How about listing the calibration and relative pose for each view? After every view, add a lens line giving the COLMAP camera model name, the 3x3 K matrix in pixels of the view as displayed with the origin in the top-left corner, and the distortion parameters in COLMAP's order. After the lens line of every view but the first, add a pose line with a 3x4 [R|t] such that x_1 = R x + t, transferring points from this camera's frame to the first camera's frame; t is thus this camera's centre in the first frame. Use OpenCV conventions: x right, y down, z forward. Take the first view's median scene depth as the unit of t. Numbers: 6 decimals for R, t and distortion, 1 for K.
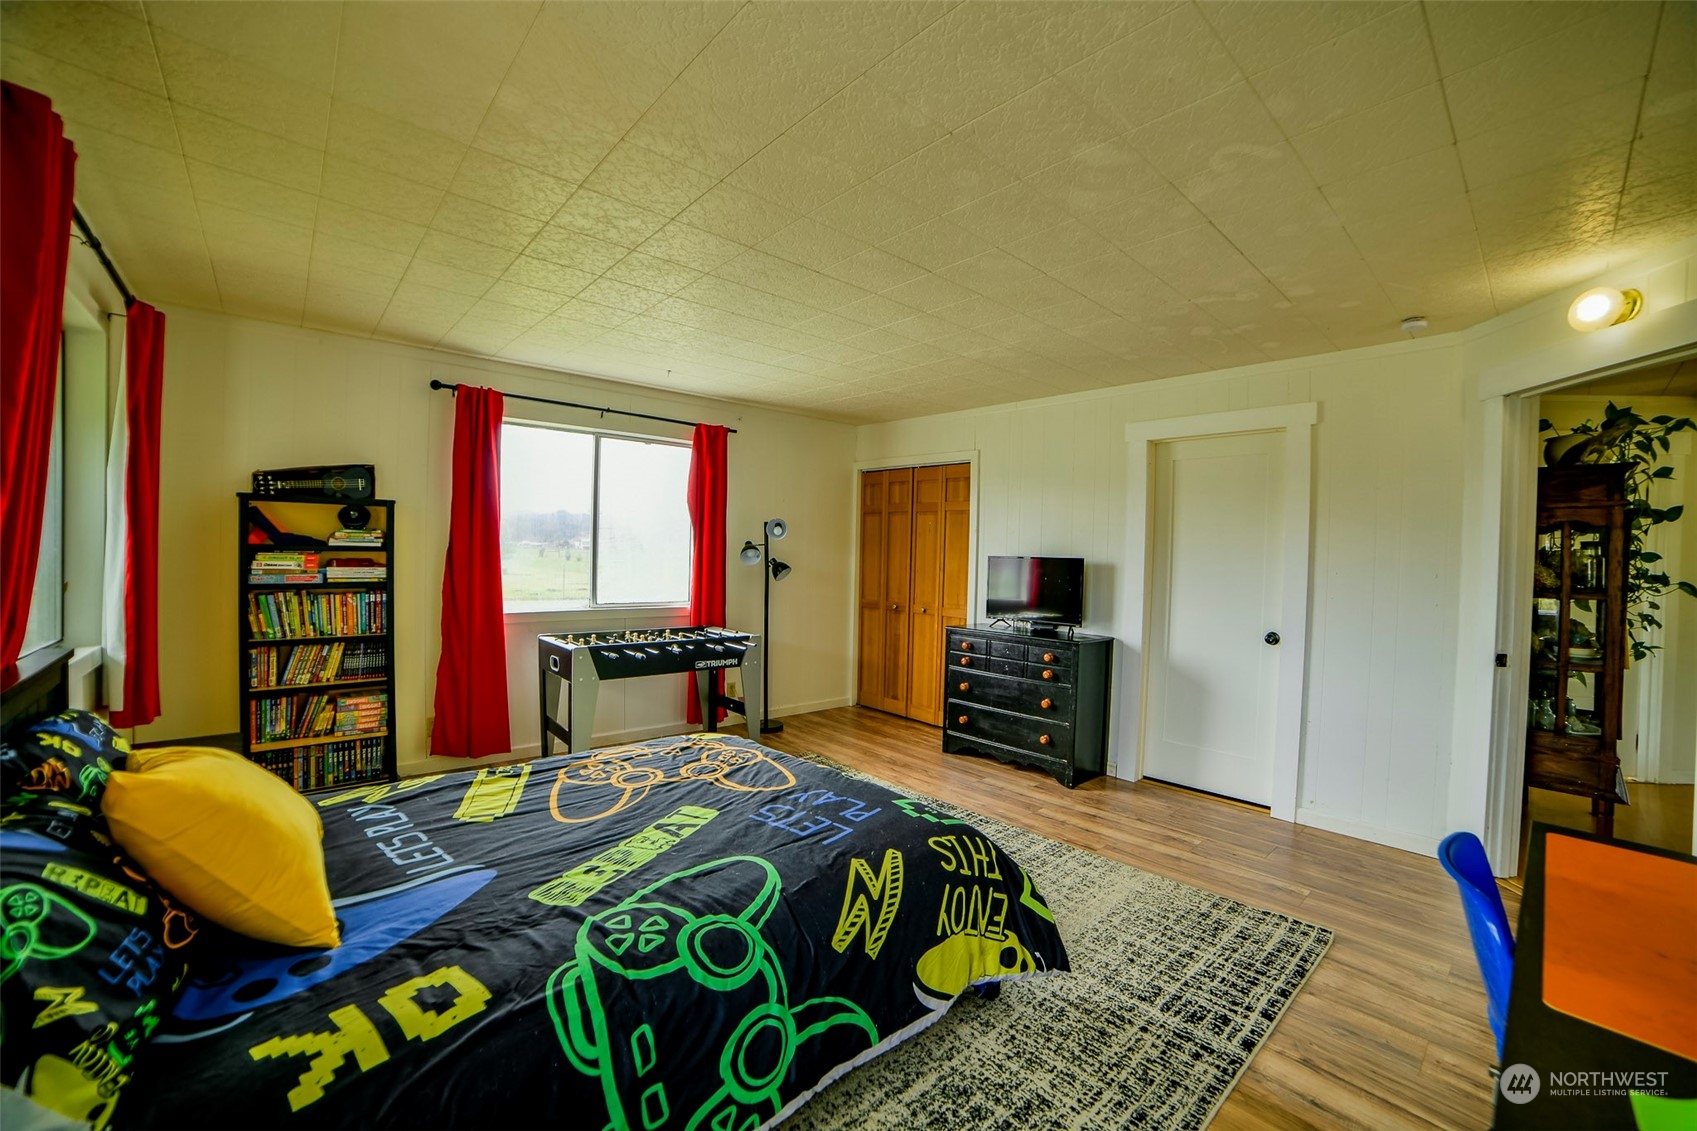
lens RADIAL K [[698.7, 0, 848.5], [0, 698.7, 565.5], [0, 0, 1]] dist [-0.113373, 0.038284]
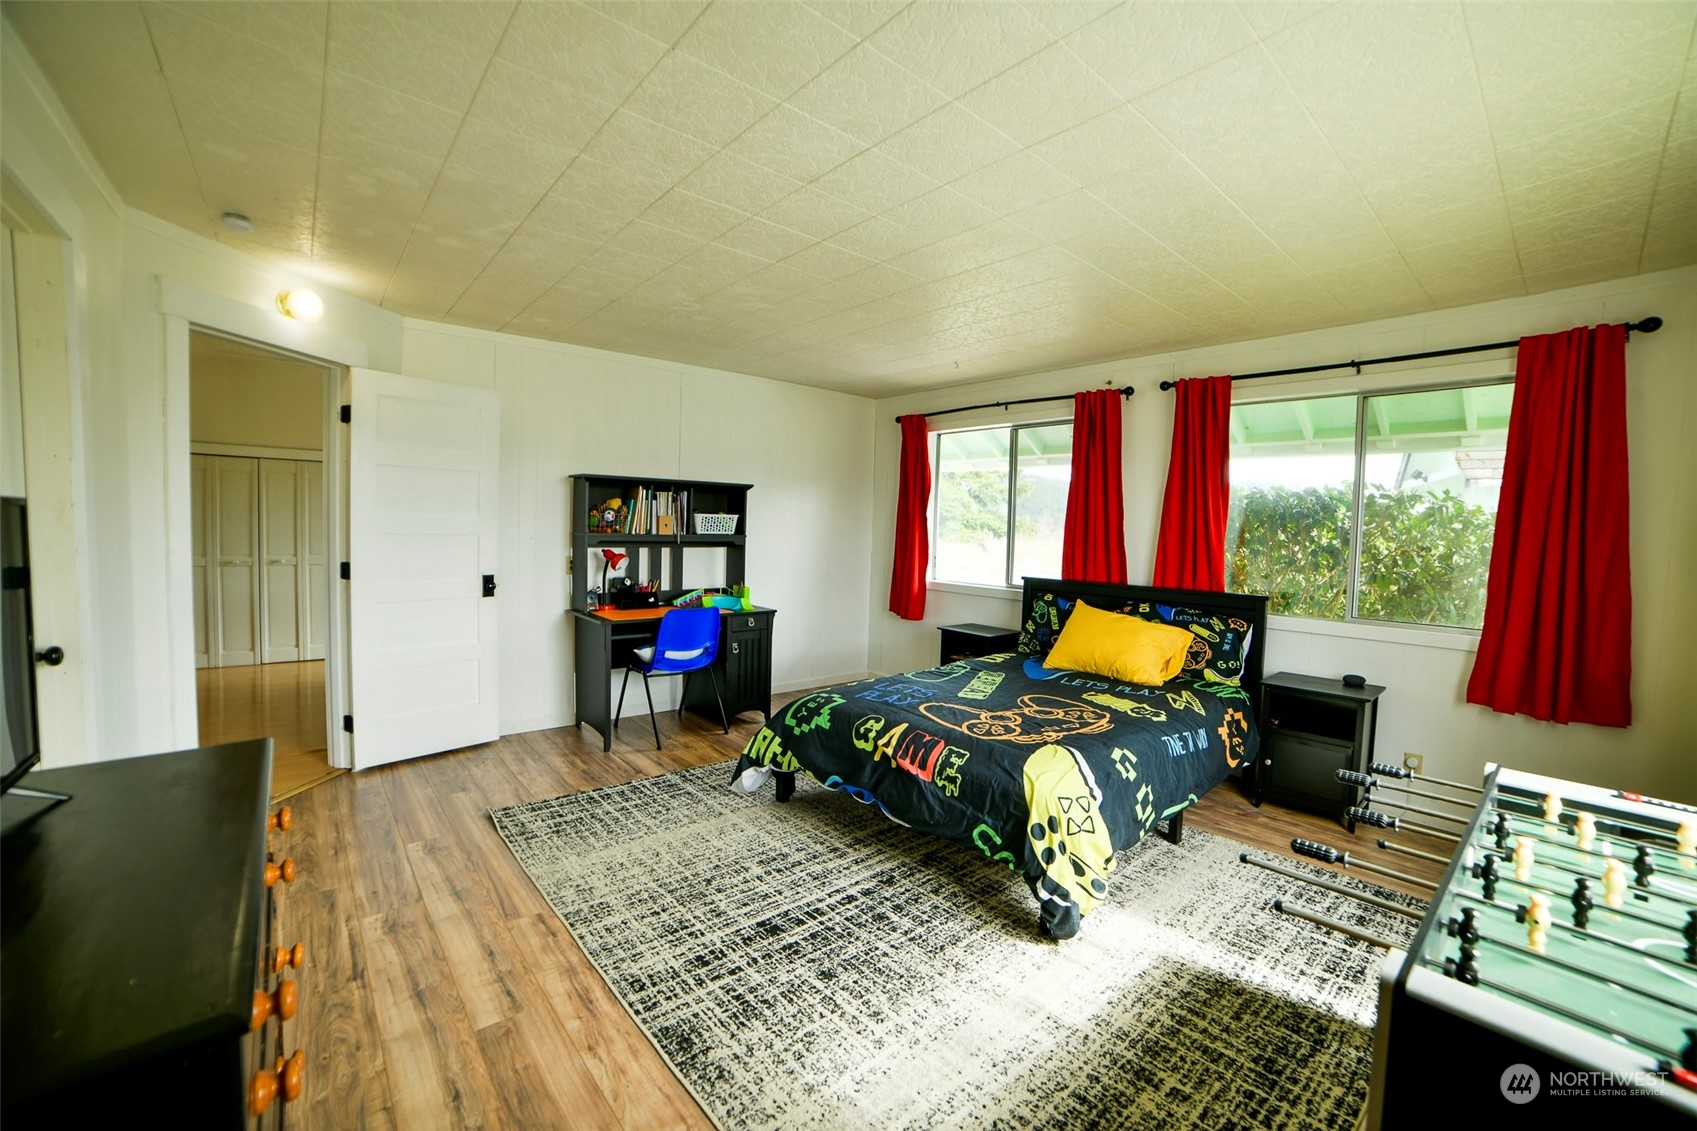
lens RADIAL K [[672.8, 0, 826.6], [0, 672.8, 561.2], [0, 0, 1]] dist [-0.107035, 0.032530]
pose [[-0.997314, -0.052877, 0.050682, 0.035401], [-0.049426, 0.996523, 0.067081, -0.025875], [-0.054053, 0.064396, -0.996459, 1.648772]]
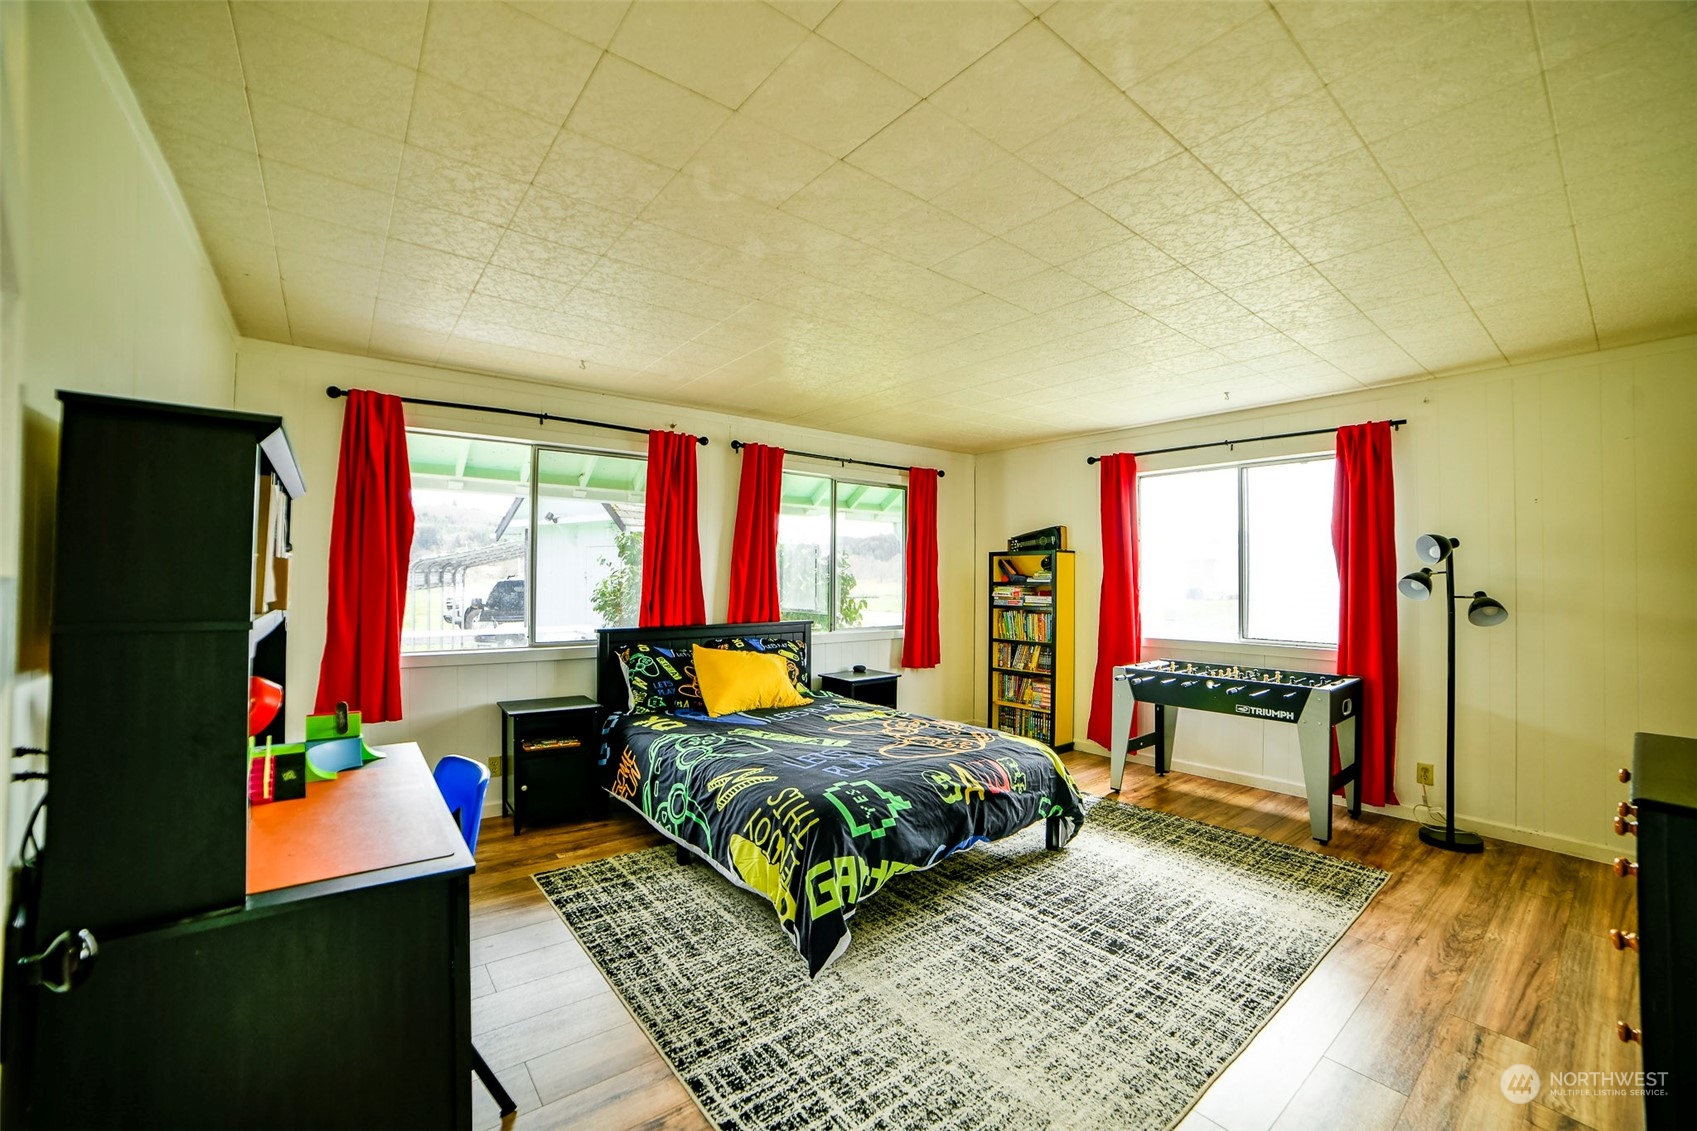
lens RADIAL K [[698.7, 0, 848.5], [0, 698.7, 565.5], [0, 0, 1]] dist [-0.113373, 0.038284]
pose [[-0.077101, -0.040186, -0.996213, 0.916263], [-0.022309, 0.999007, -0.038572, 0.004198], [0.996774, 0.019251, -0.077921, 0.738169]]
